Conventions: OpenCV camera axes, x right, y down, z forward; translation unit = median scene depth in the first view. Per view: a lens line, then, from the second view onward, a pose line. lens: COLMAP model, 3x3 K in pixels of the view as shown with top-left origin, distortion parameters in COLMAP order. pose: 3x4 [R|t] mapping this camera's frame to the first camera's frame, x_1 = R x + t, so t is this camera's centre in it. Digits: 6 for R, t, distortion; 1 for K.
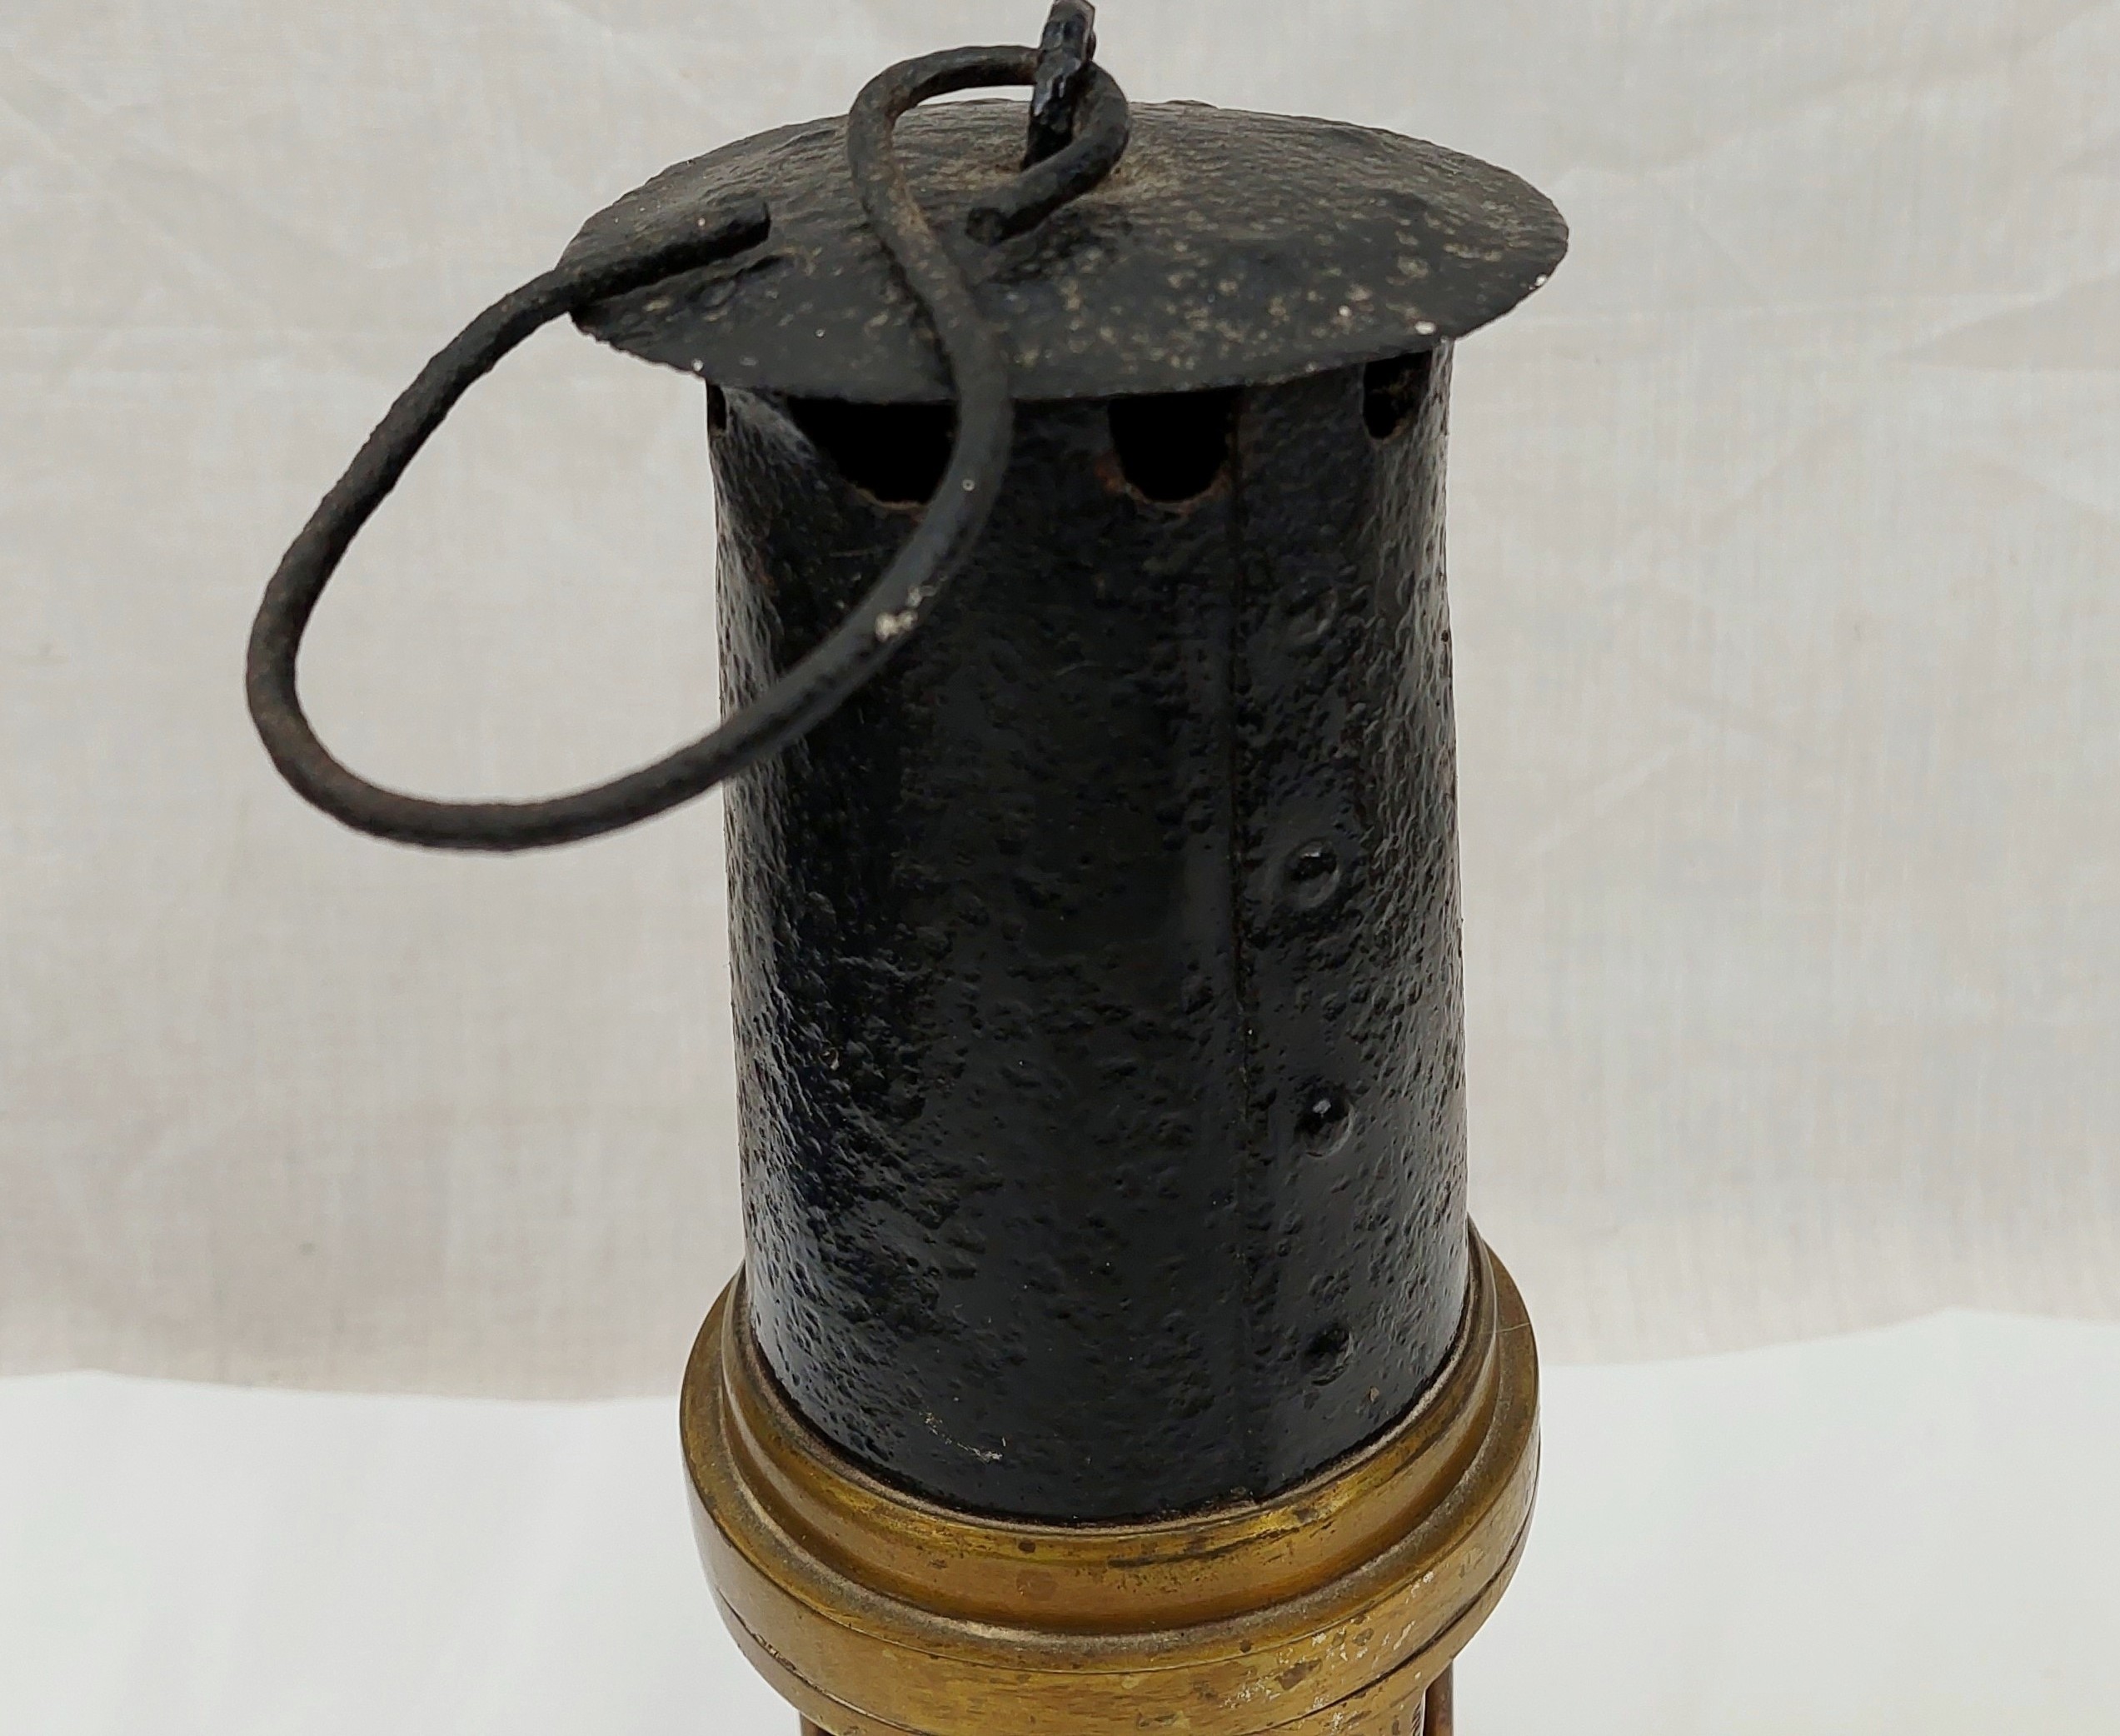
lens RADIAL K [[1730.6, 0, 1164.6], [0, 1730.6, 888.6], [0, 0, 1]] dist [0.009231, 0.007782]
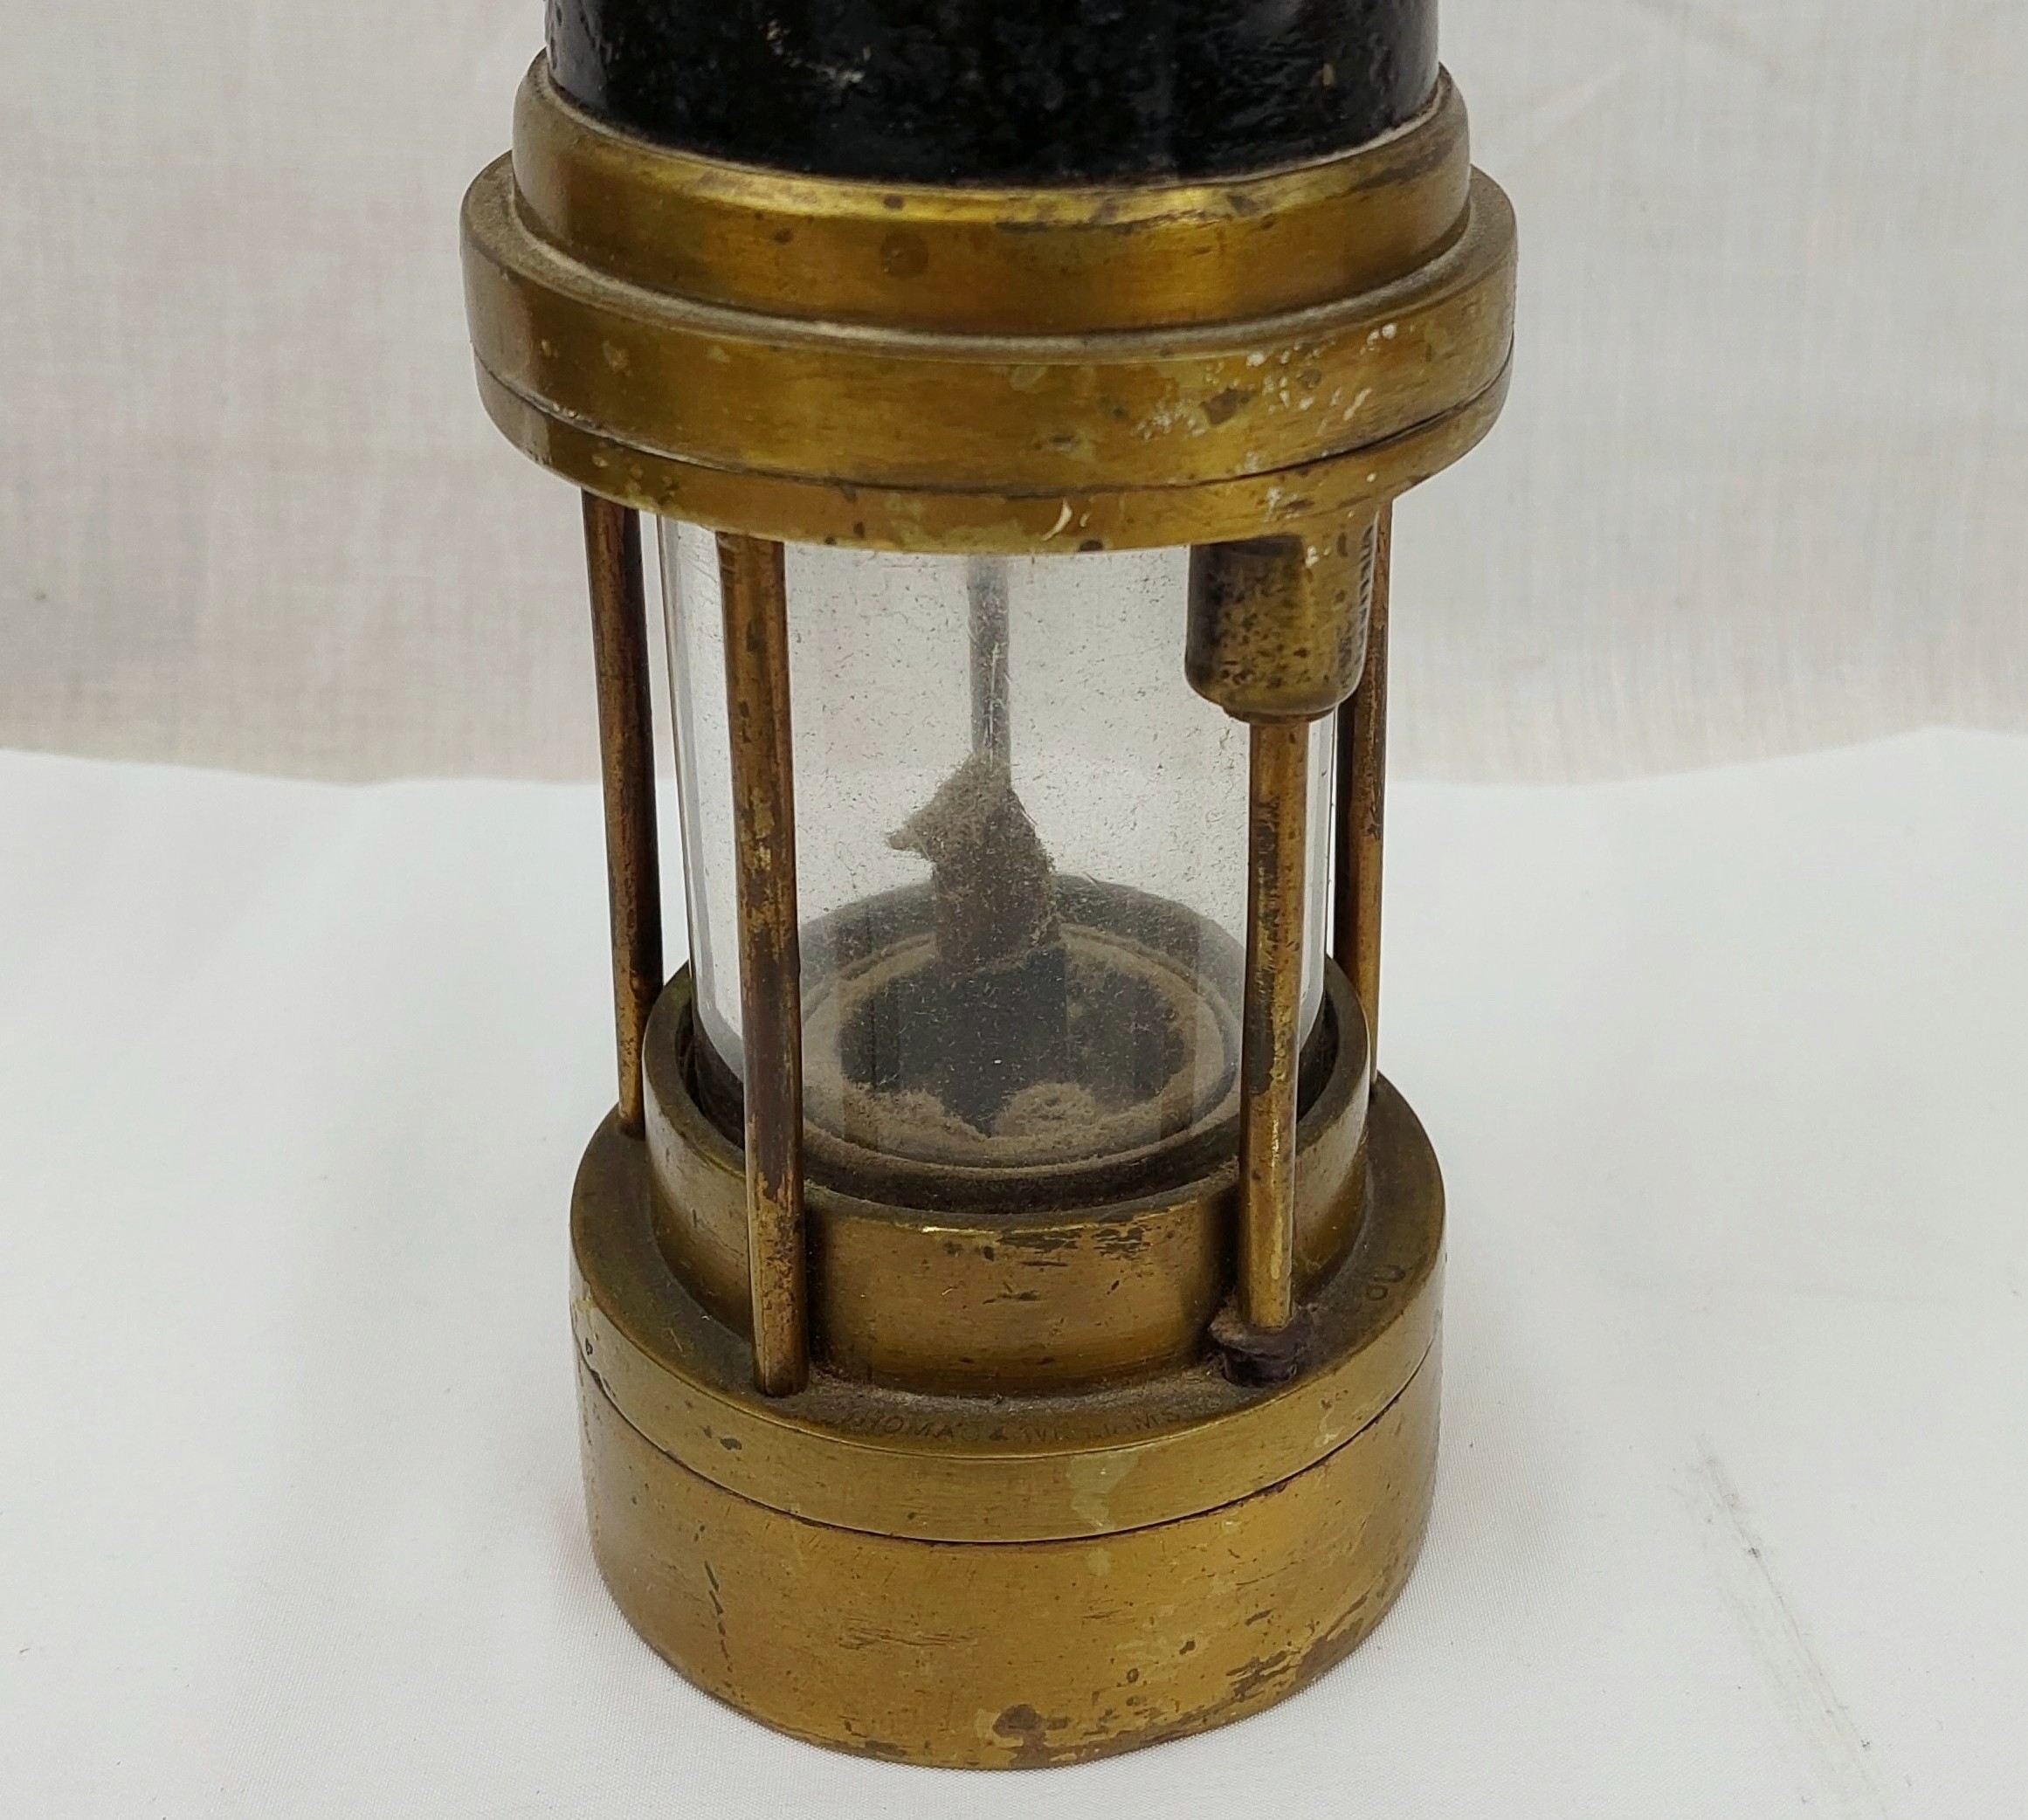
lens RADIAL K [[1848.7, 0, 1015.4], [0, 1848.7, 910.6], [0, 0, 1]] dist [0.003244, 0.000000]
pose [[0.999832, 0.016616, 0.007773, -0.023422], [-0.016741, 0.999726, 0.016342, 0.654946], [-0.007499, -0.016470, 0.999836, 0.140343]]
